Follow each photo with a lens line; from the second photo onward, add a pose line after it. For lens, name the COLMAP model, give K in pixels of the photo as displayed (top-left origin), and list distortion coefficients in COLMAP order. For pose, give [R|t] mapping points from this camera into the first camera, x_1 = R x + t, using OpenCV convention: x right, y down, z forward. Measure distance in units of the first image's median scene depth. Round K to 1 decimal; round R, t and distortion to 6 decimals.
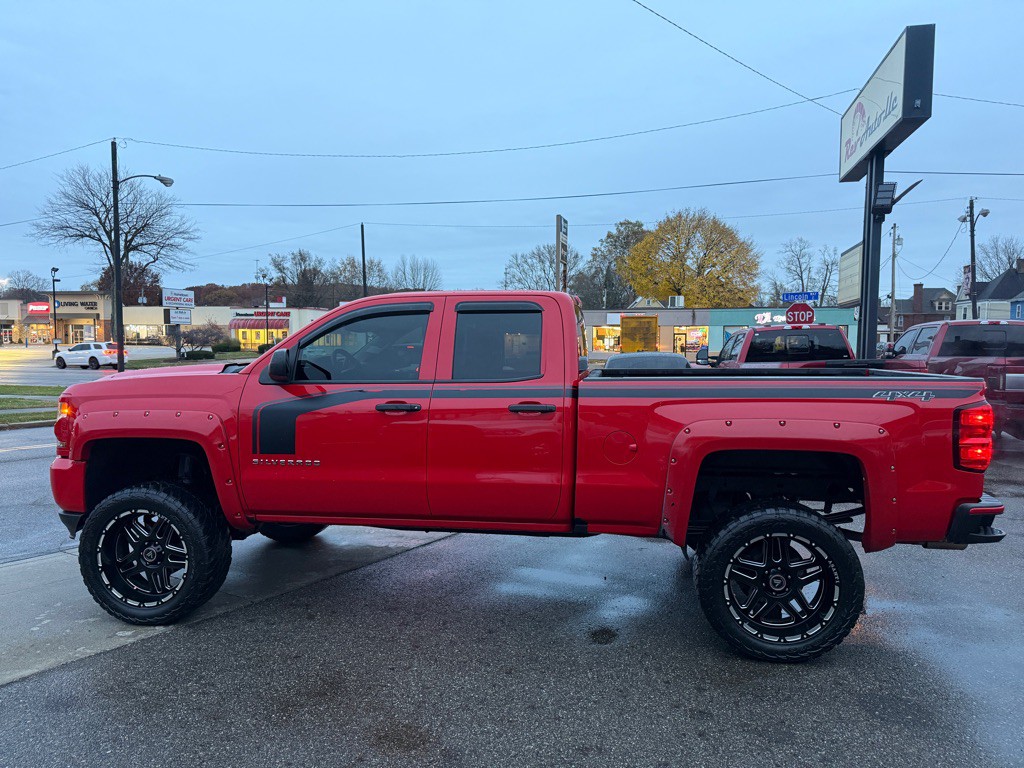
lens RADIAL K [[723.1, 0, 510.3], [0, 723.1, 387.1], [0, 0, 1]] dist [0.037763, -0.038327]
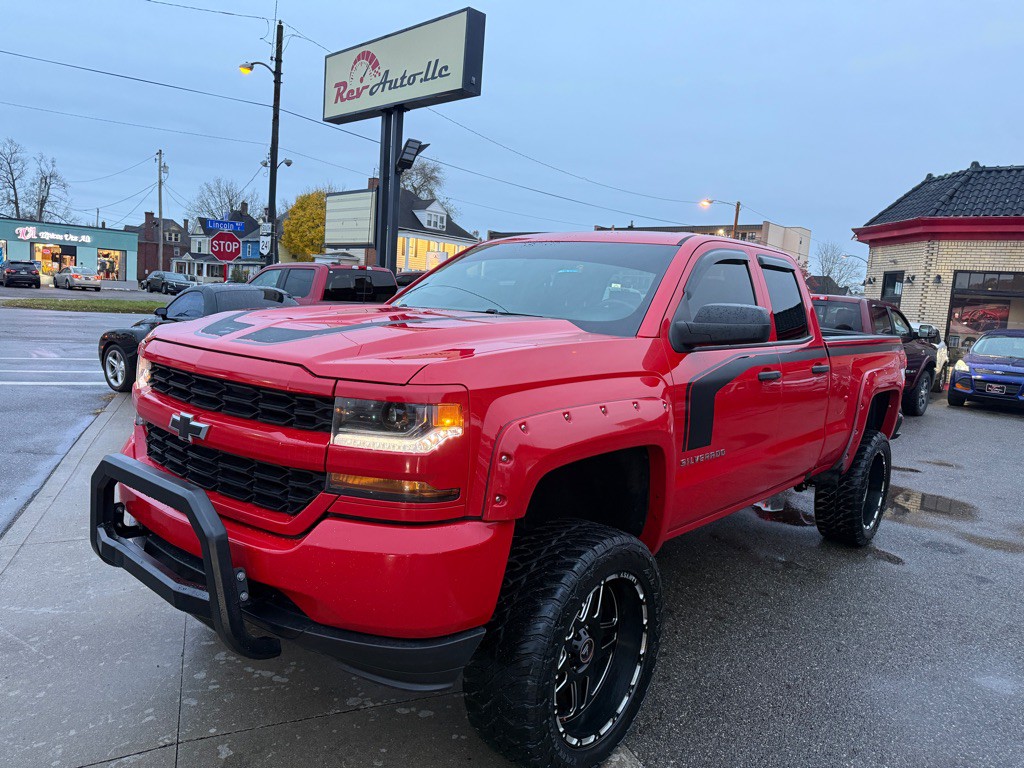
lens RADIAL K [[723.1, 0, 510.3], [0, 723.1, 387.1], [0, 0, 1]] dist [0.037763, -0.038327]
pose [[0.529575, -0.072095, 0.845194, -0.084270], [-0.013004, 0.995575, 0.093071, -0.002758], [-0.848164, -0.060279, 0.526293, 0.063962]]
